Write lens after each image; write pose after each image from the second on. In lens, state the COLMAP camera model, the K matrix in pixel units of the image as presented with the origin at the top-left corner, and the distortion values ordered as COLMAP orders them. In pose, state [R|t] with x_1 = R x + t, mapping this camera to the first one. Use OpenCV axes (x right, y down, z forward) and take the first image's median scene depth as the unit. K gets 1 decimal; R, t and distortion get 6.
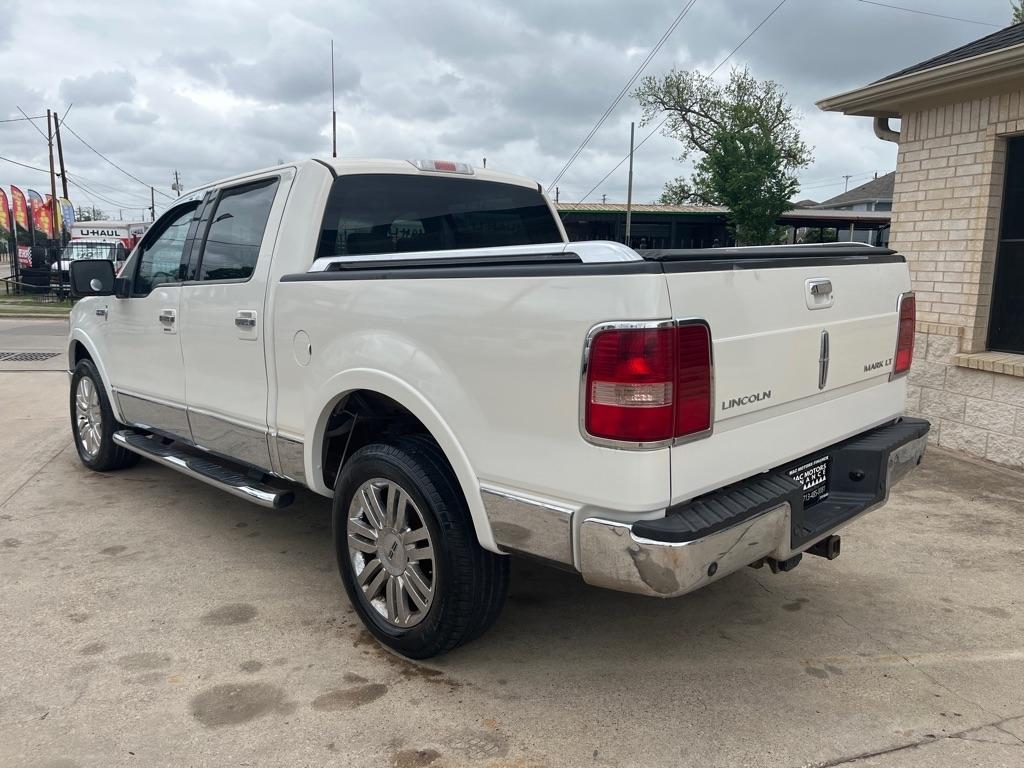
lens RADIAL K [[772.6, 0, 512.8], [0, 772.6, 387.3], [0, 0, 1]] dist [0.063877, -0.088121]
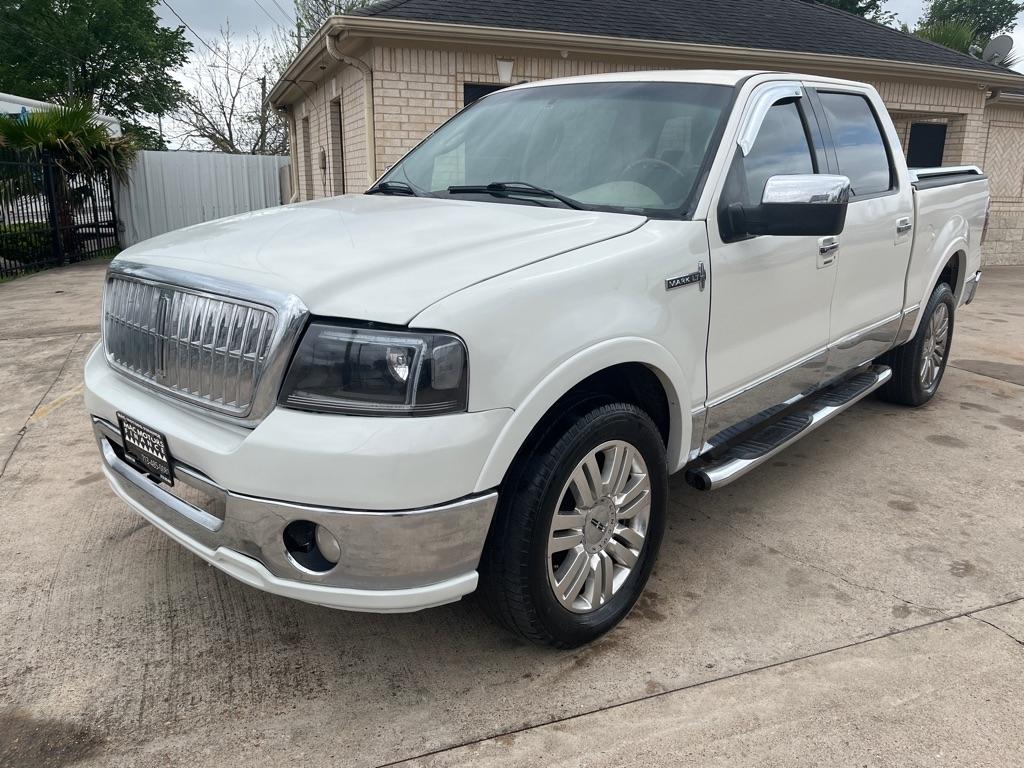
lens RADIAL K [[773.3, 0, 512.8], [0, 773.3, 388.2], [0, 0, 1]] dist [0.074617, -0.110190]
pose [[-0.064869, -0.271231, 0.960326, -1.574003], [0.154457, 0.948026, 0.278191, -0.287857], [-0.985868, 0.166375, -0.019604, 1.728434]]
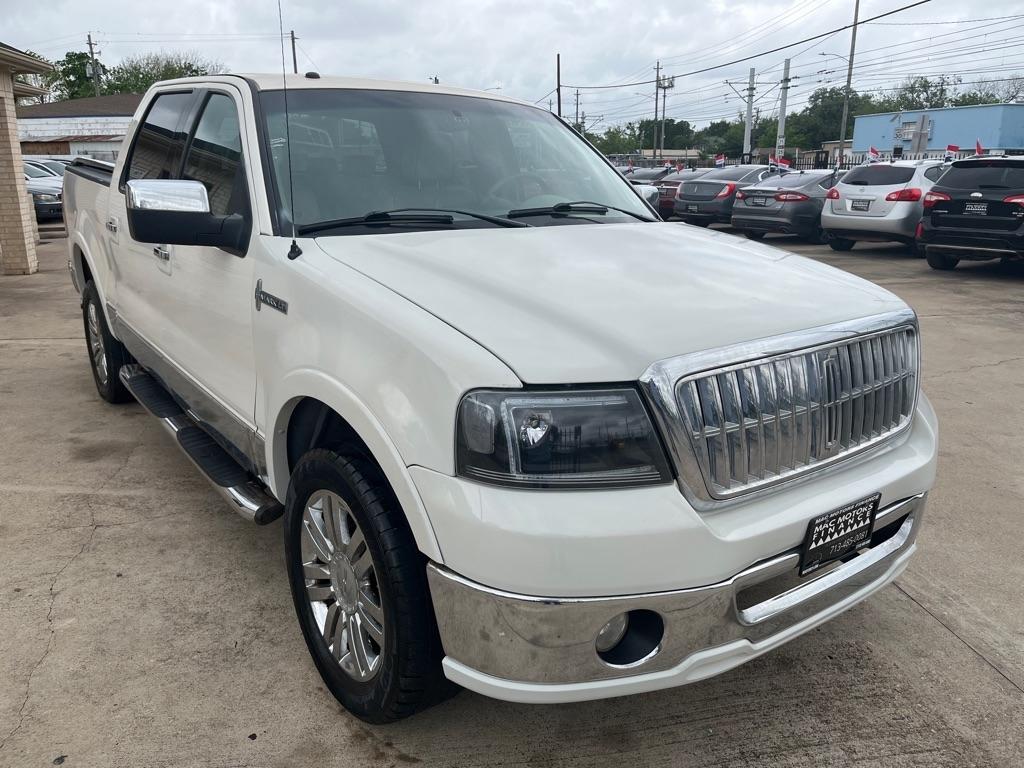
lens RADIAL K [[771.8, 0, 513.4], [0, 771.8, 387.2], [0, 0, 1]] dist [0.095053, -0.140771]
pose [[-0.991558, -0.051182, 0.119133, -0.696031], [0.005293, 0.902055, 0.431589, -0.460811], [-0.129554, 0.428576, -0.894169, 2.587702]]
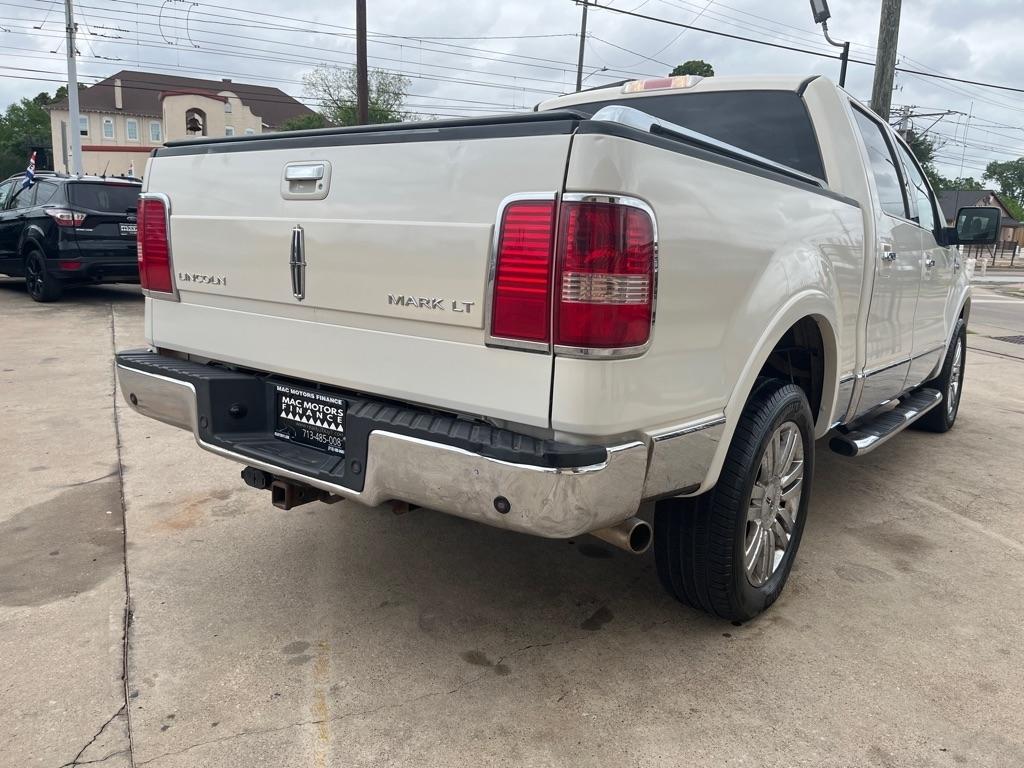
lens RADIAL K [[773.3, 0, 512.8], [0, 773.3, 388.2], [0, 0, 1]] dist [0.074617, -0.110190]
pose [[0.149603, 0.201481, -0.968000, 0.992852], [-0.203513, 0.964330, 0.169265, -0.074382], [0.967575, 0.171678, 0.185271, 0.867244]]
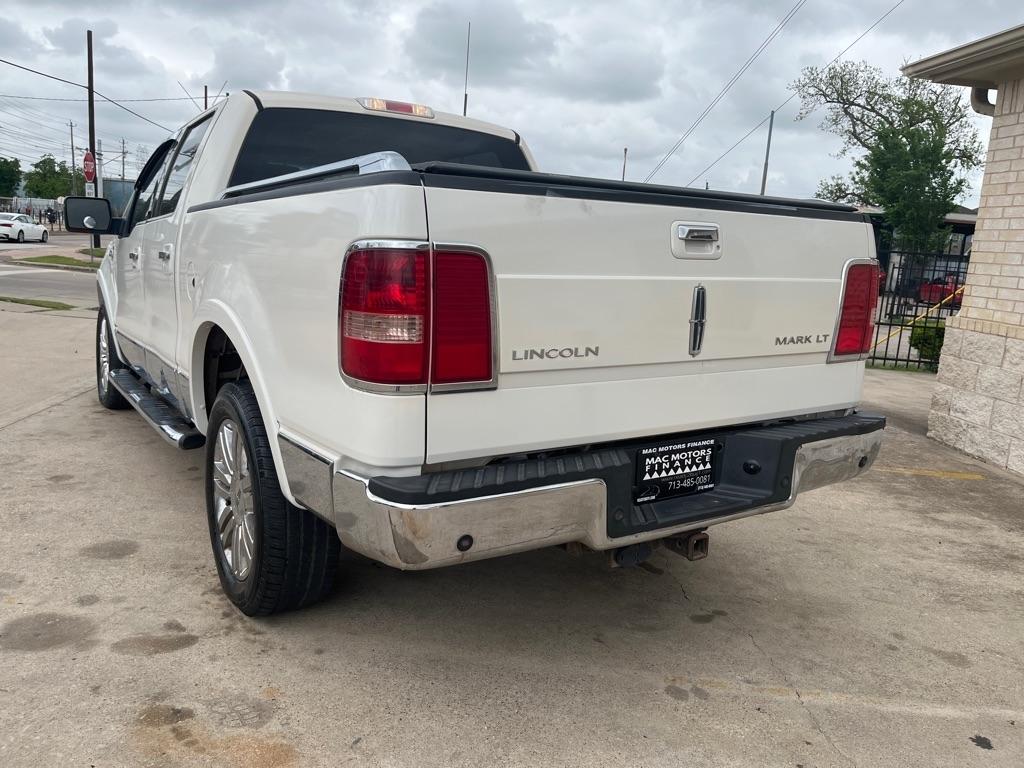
lens RADIAL K [[772.0, 0, 513.1], [0, 772.0, 386.8], [0, 0, 1]] dist [0.081122, -0.120429]
pose [[0.981646, 0.083728, -0.171349, 0.281385], [-0.082291, 0.996488, 0.015481, 0.030459], [0.172043, -0.001097, 0.985089, 0.115405]]
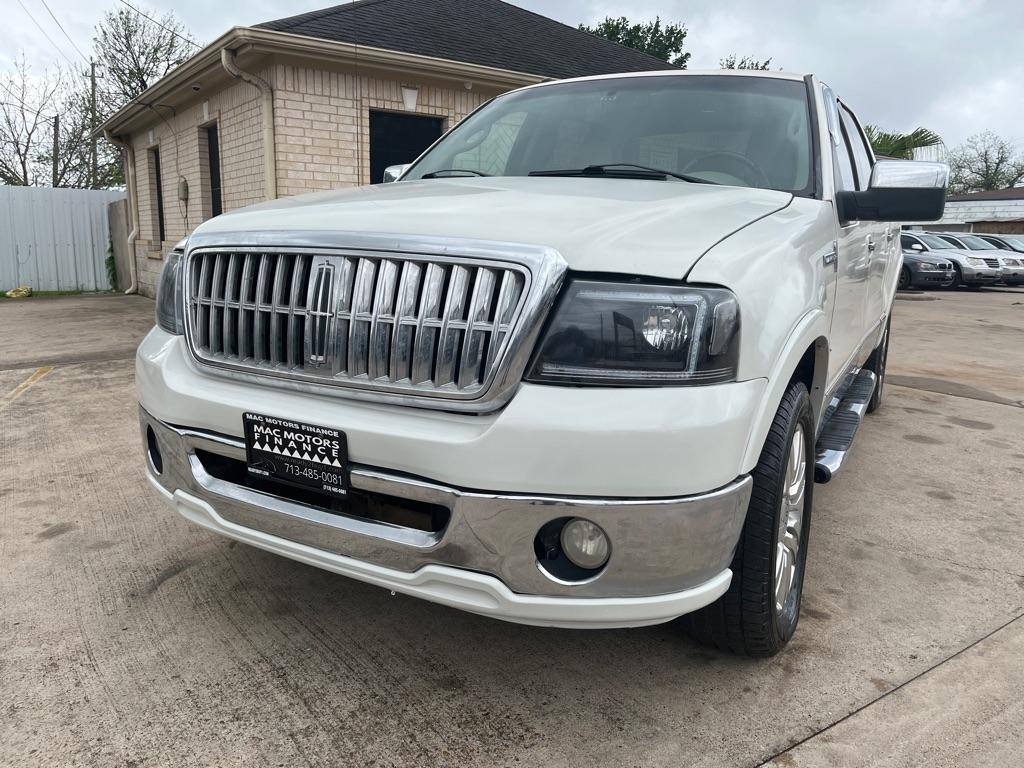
lens RADIAL K [[772.7, 0, 509.7], [0, 772.7, 388.3], [0, 0, 1]] dist [0.083240, -0.123240]
pose [[-0.295138, -0.200289, 0.934226, -1.448188], [0.133139, 0.959621, 0.247795, -0.255285], [-0.946133, 0.197516, -0.256554, 2.041222]]
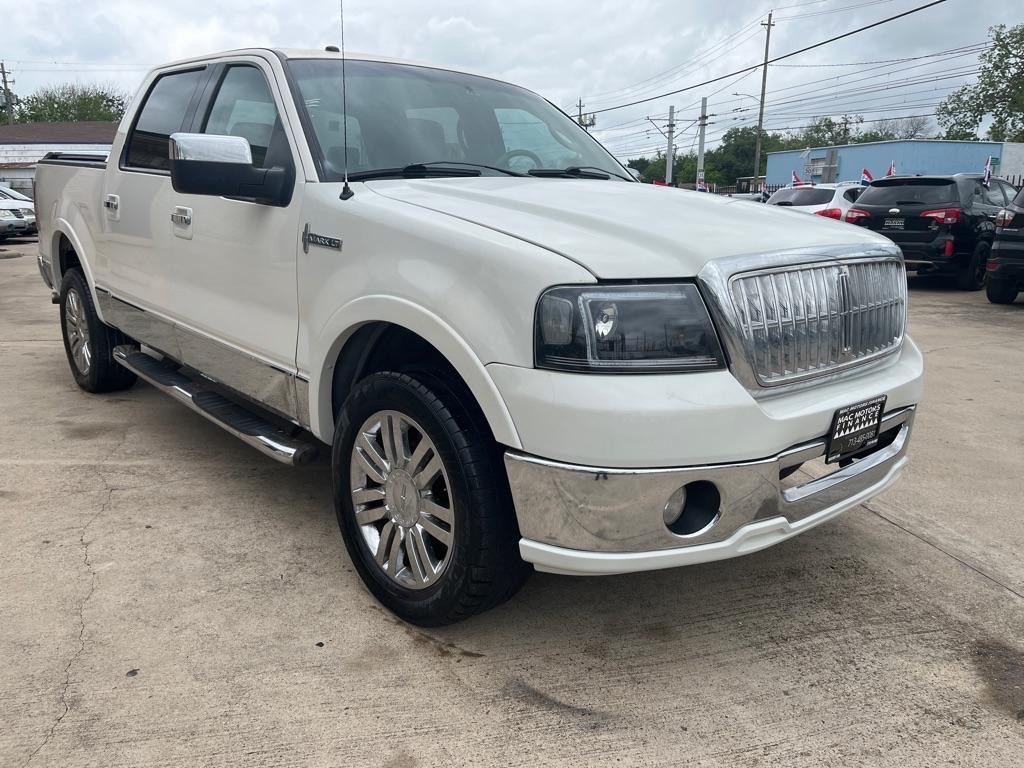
lens RADIAL K [[773.3, 0, 512.8], [0, 773.3, 388.2], [0, 0, 1]] dist [0.074617, -0.110190]
pose [[-0.999054, -0.029443, 0.032008, -0.598870], [-0.014408, 0.918493, 0.395175, -0.394243], [-0.041034, 0.394340, -0.918048, 2.691675]]
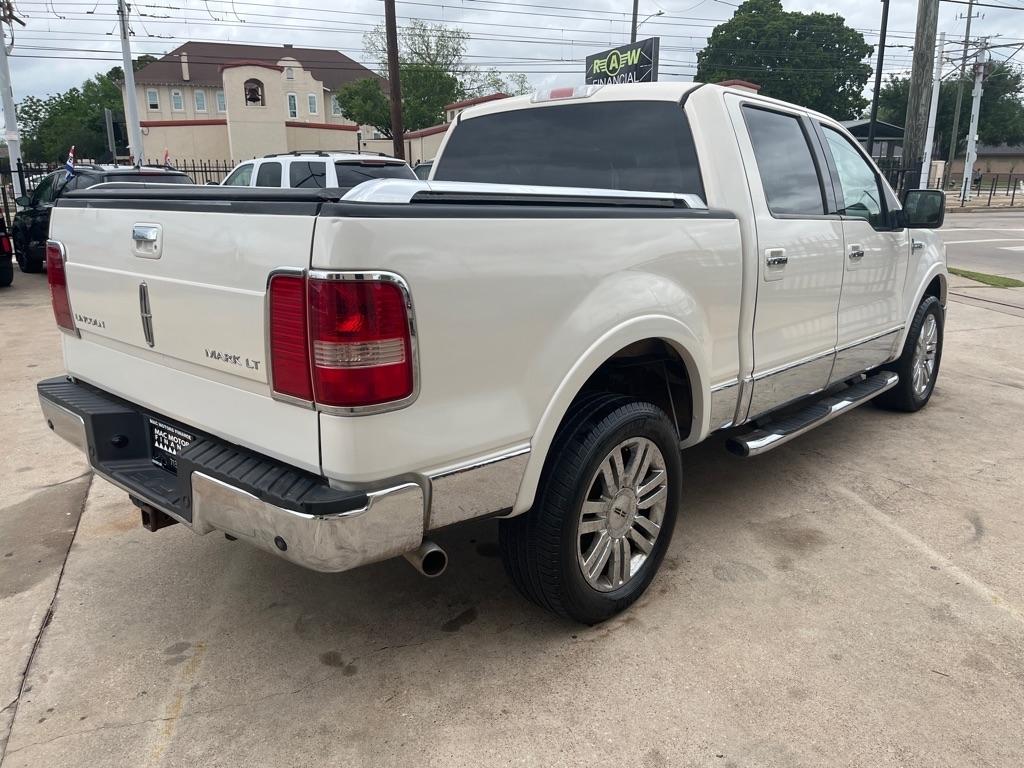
lens RADIAL K [[773.3, 0, 512.8], [0, 773.3, 388.2], [0, 0, 1]] dist [0.074617, -0.110190]
pose [[0.066768, 0.253977, -0.964903, 1.057453], [-0.163721, 0.956742, 0.240500, -0.193081], [0.984245, 0.141917, 0.105461, 1.063751]]
